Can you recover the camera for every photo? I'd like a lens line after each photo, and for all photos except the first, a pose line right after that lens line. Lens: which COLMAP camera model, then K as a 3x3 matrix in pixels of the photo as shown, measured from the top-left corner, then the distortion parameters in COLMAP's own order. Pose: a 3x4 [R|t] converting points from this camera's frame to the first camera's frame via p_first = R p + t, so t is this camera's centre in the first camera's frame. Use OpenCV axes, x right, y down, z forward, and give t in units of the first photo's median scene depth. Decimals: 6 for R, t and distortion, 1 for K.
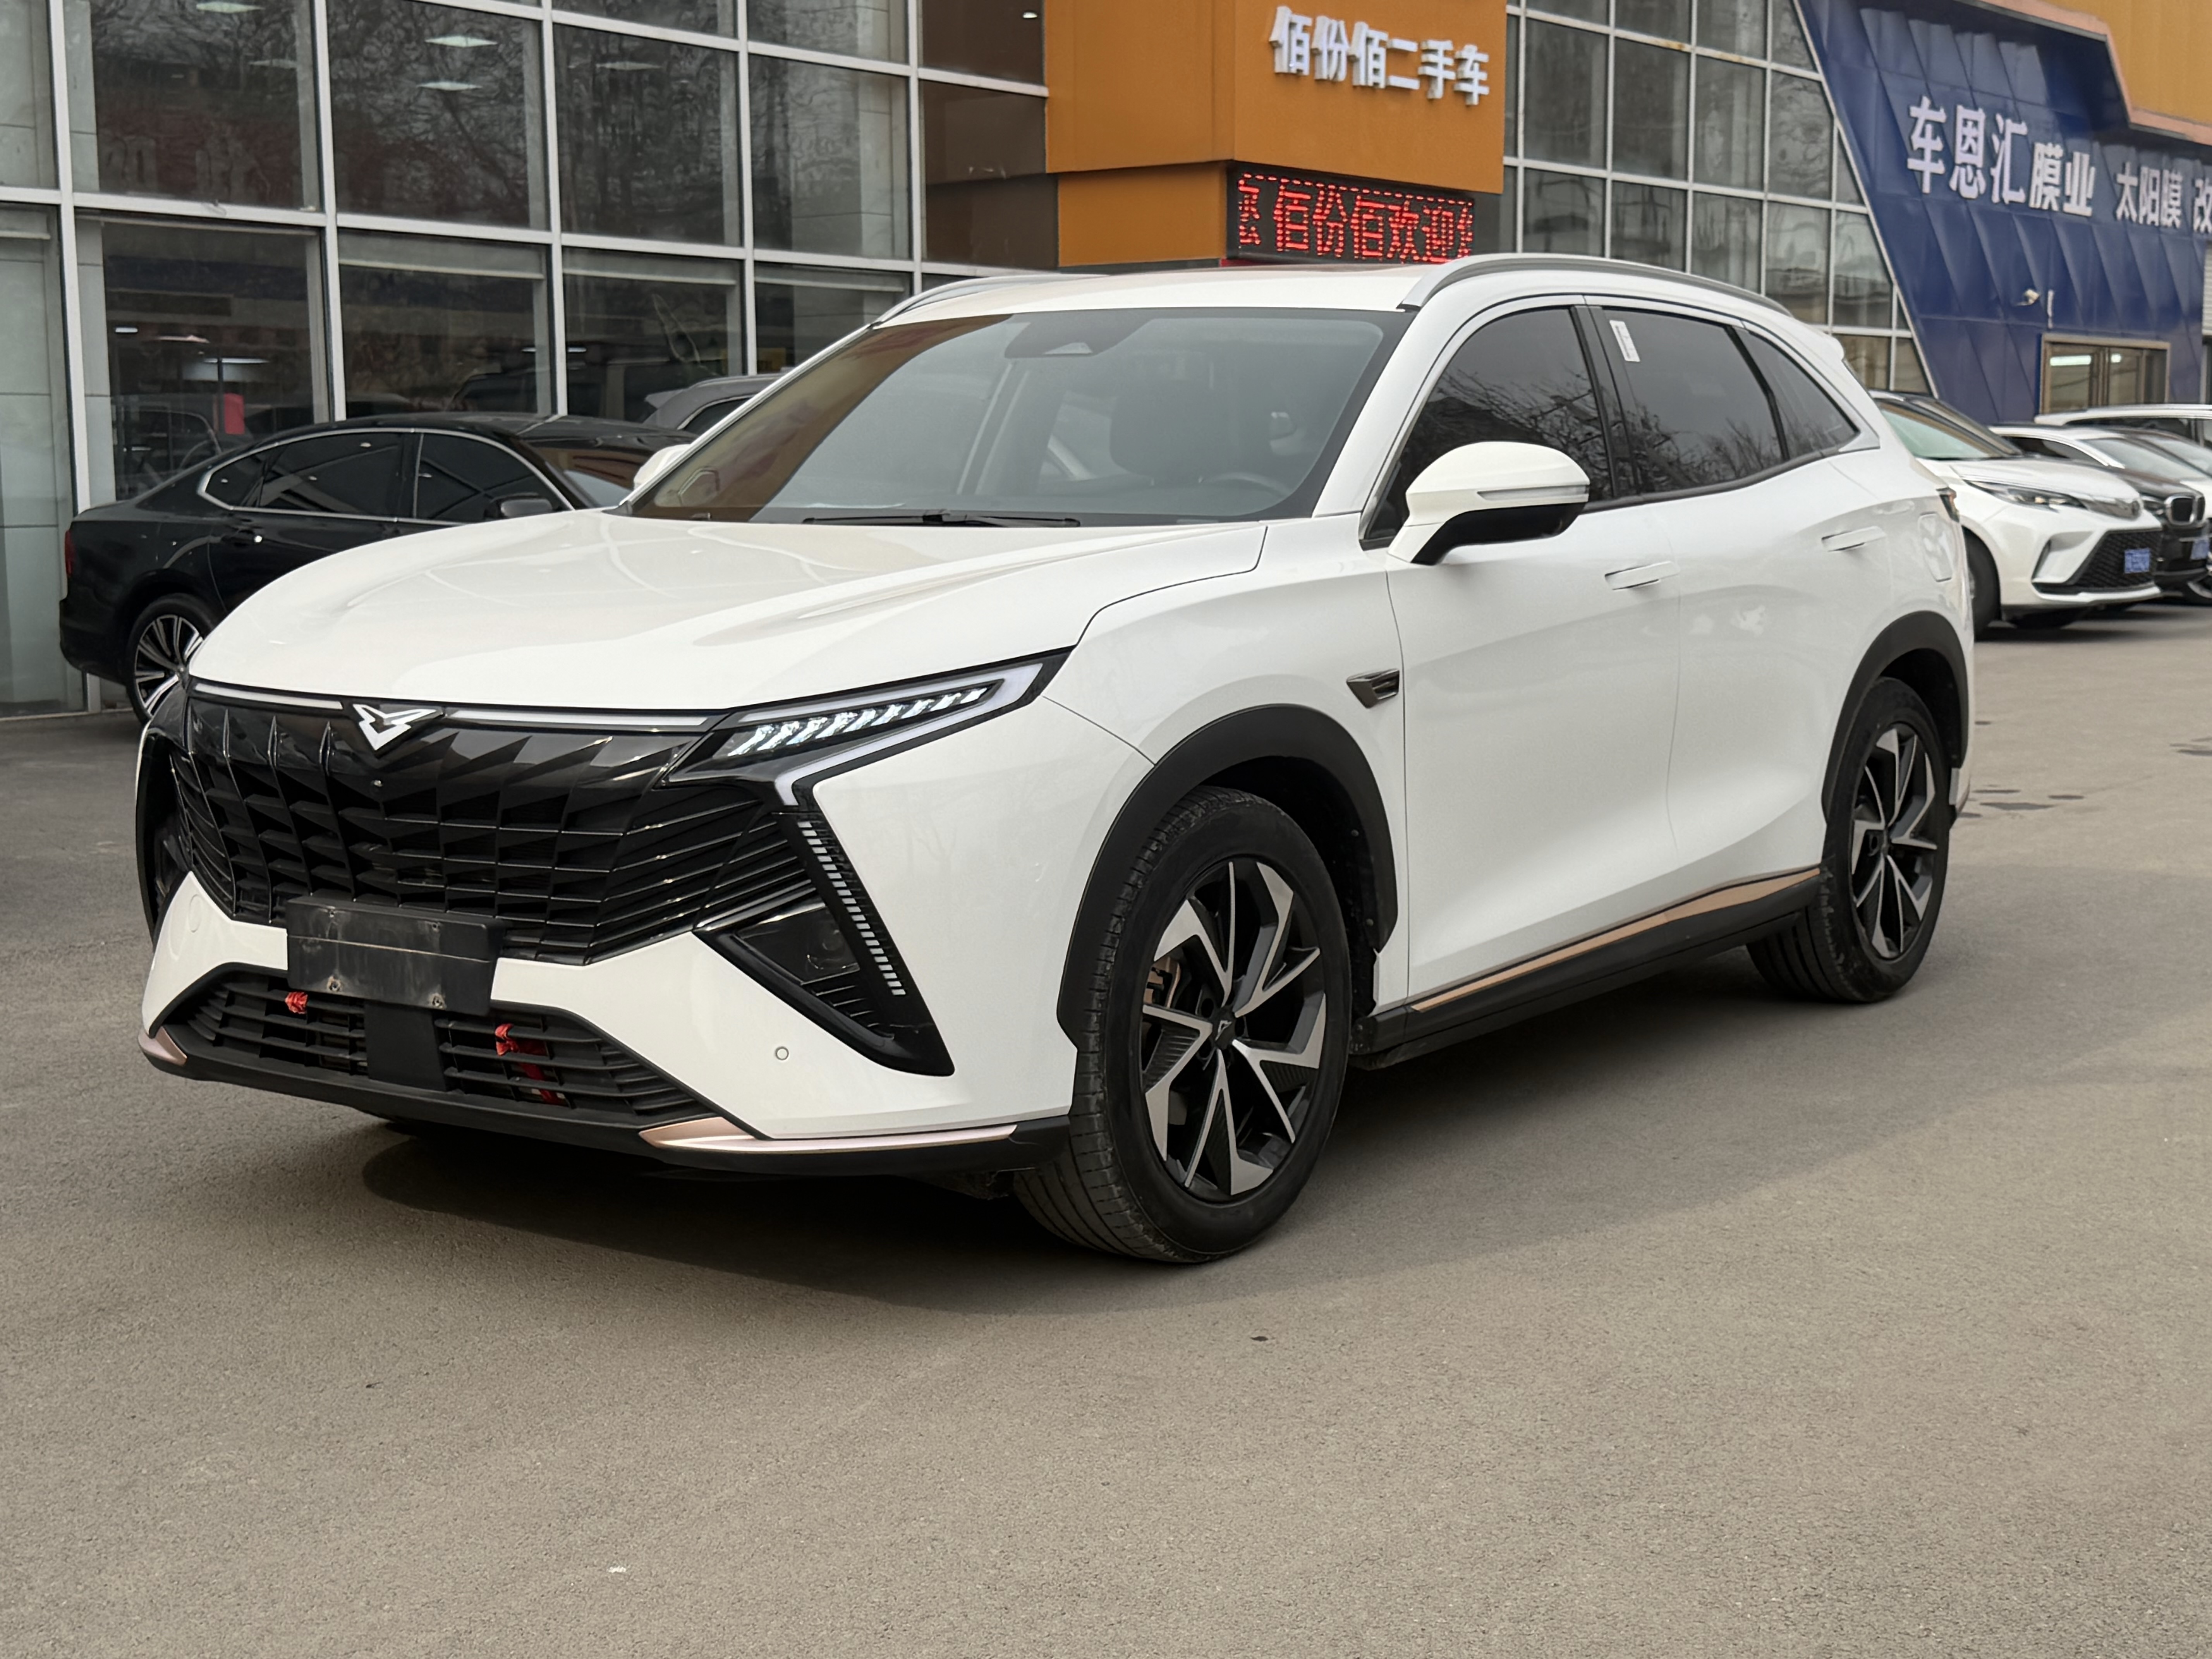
lens RADIAL K [[3049.7, 0, 1109.6], [0, 3049.7, 840.9], [0, 0, 1]] dist [0.090180, 0.000000]
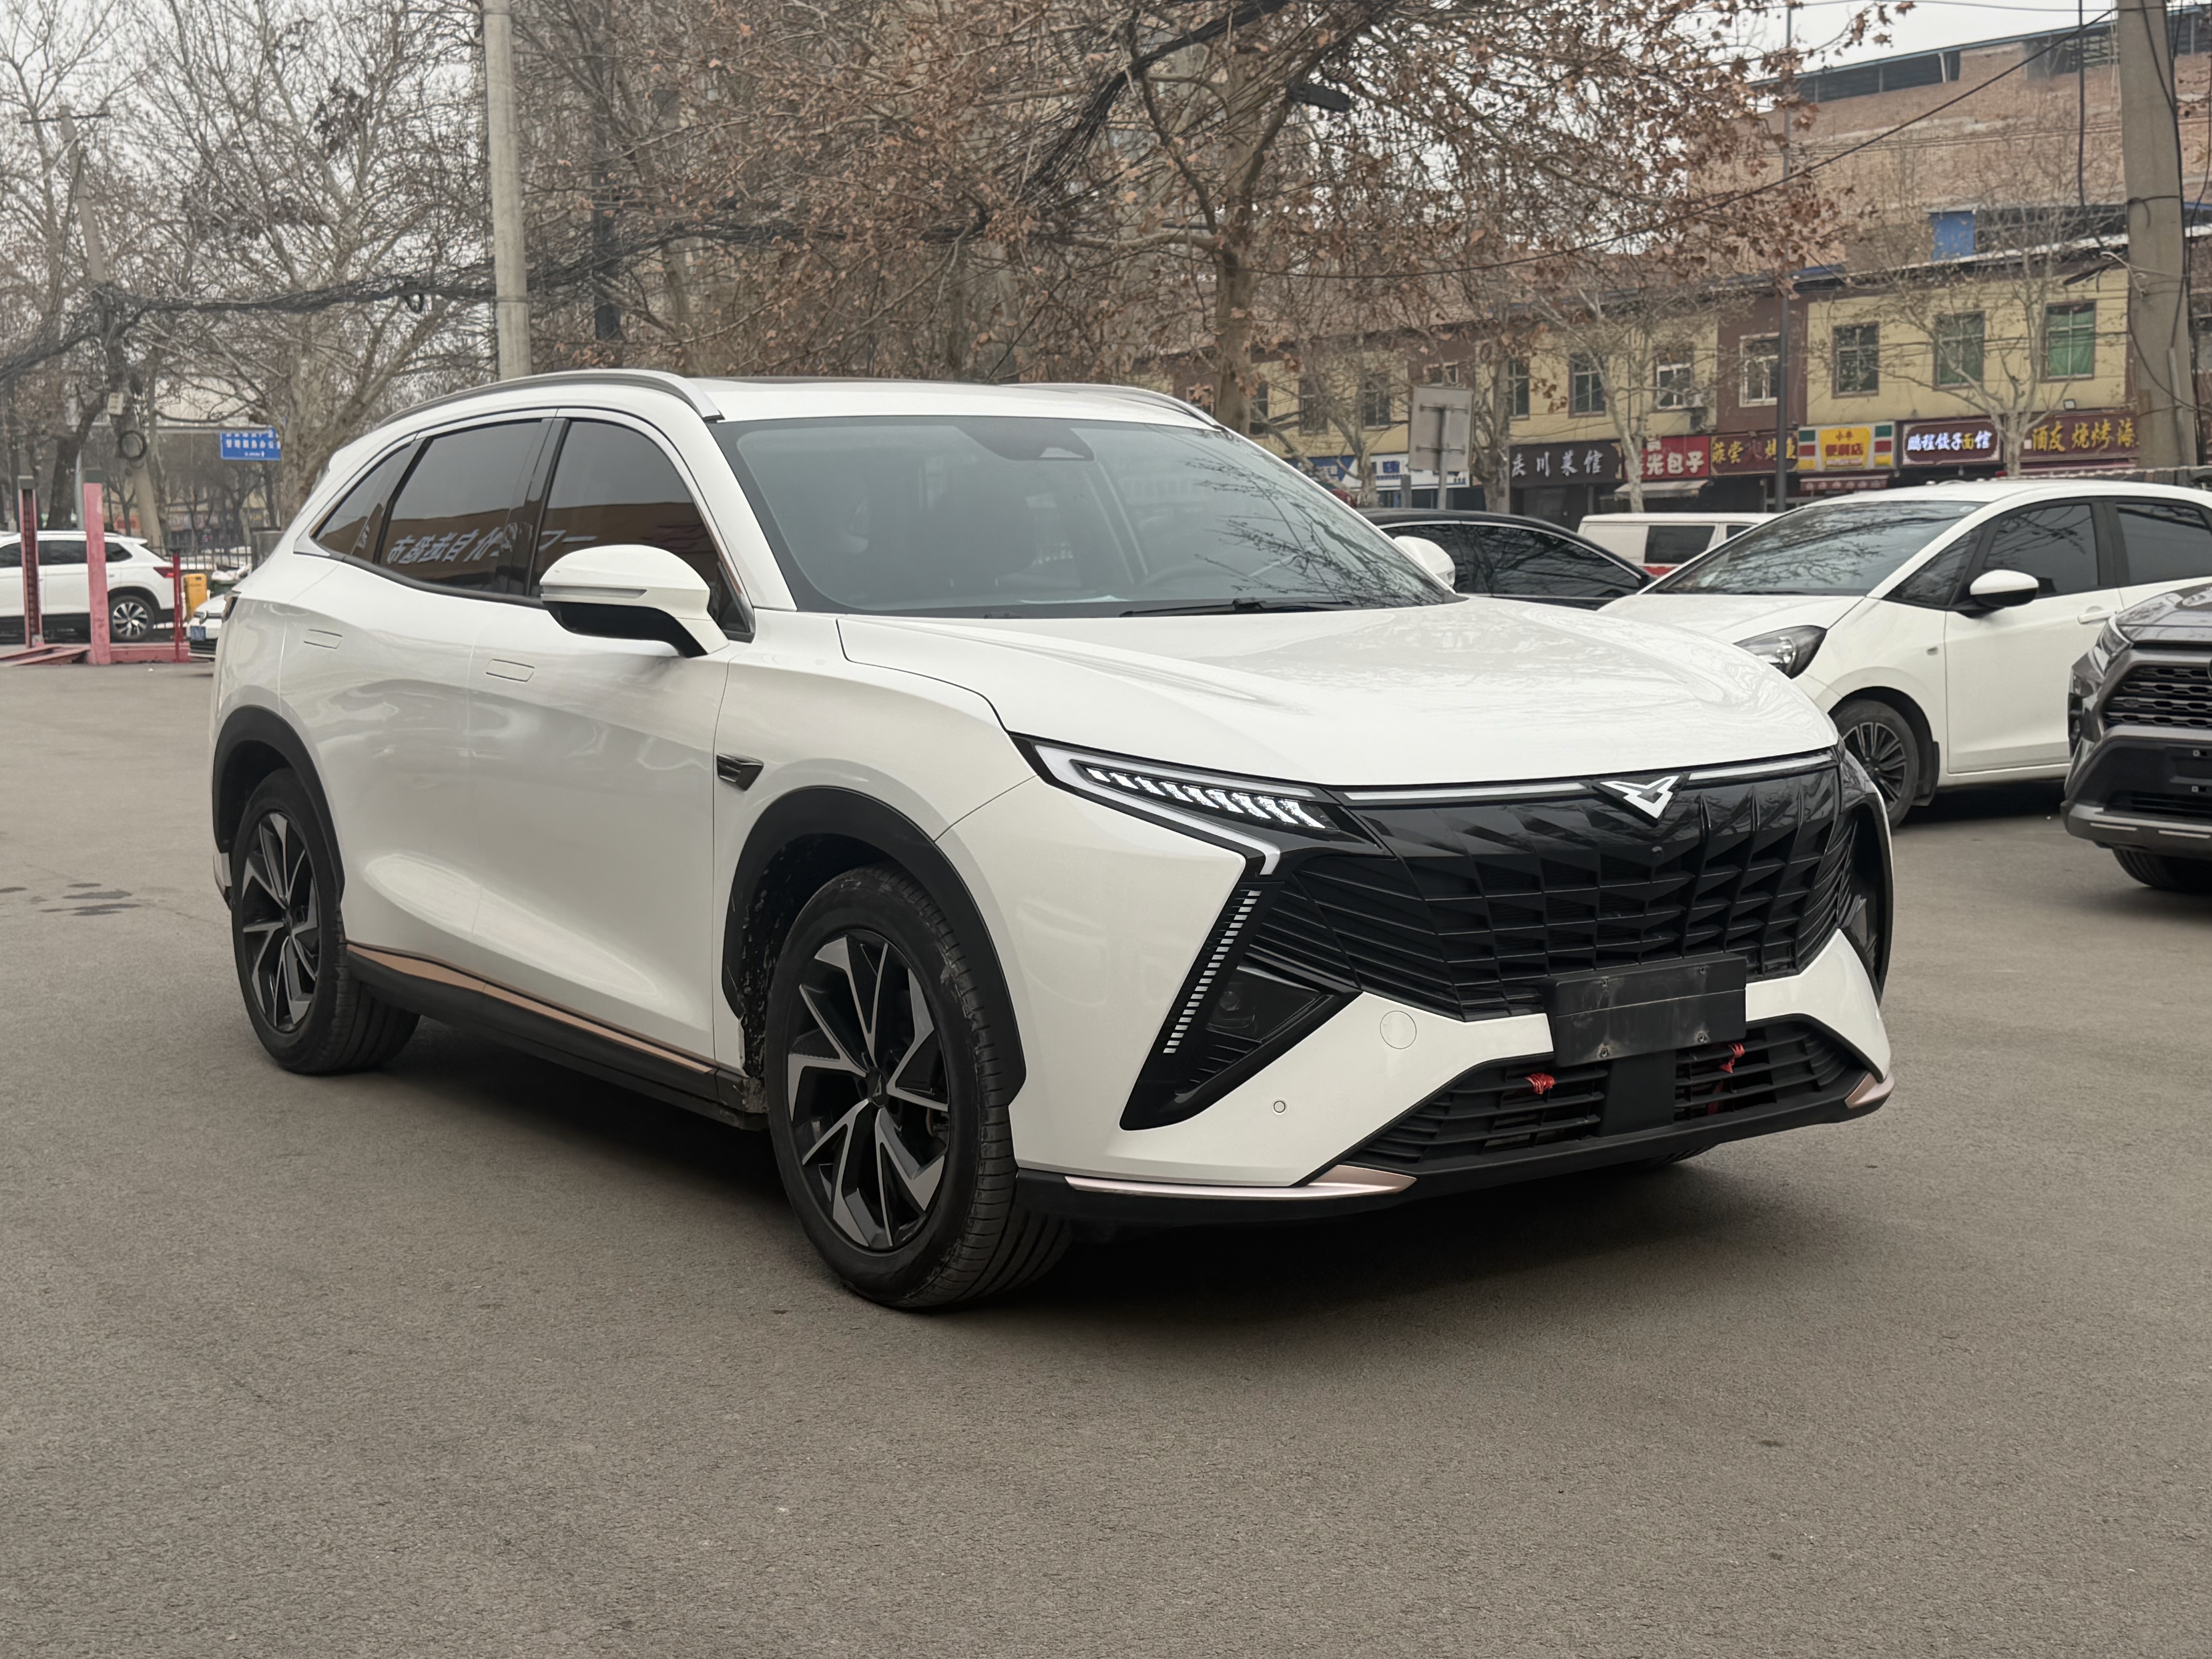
lens RADIAL K [[2770.9, 0, 1119.6], [0, 2770.9, 916.3], [0, 0, 1]] dist [0.090469, 0.000000]
pose [[0.332801, -0.129138, 0.934113, -0.262266], [0.131744, 0.987231, 0.089544, -0.023260], [-0.933749, 0.093263, 0.345565, 0.181764]]
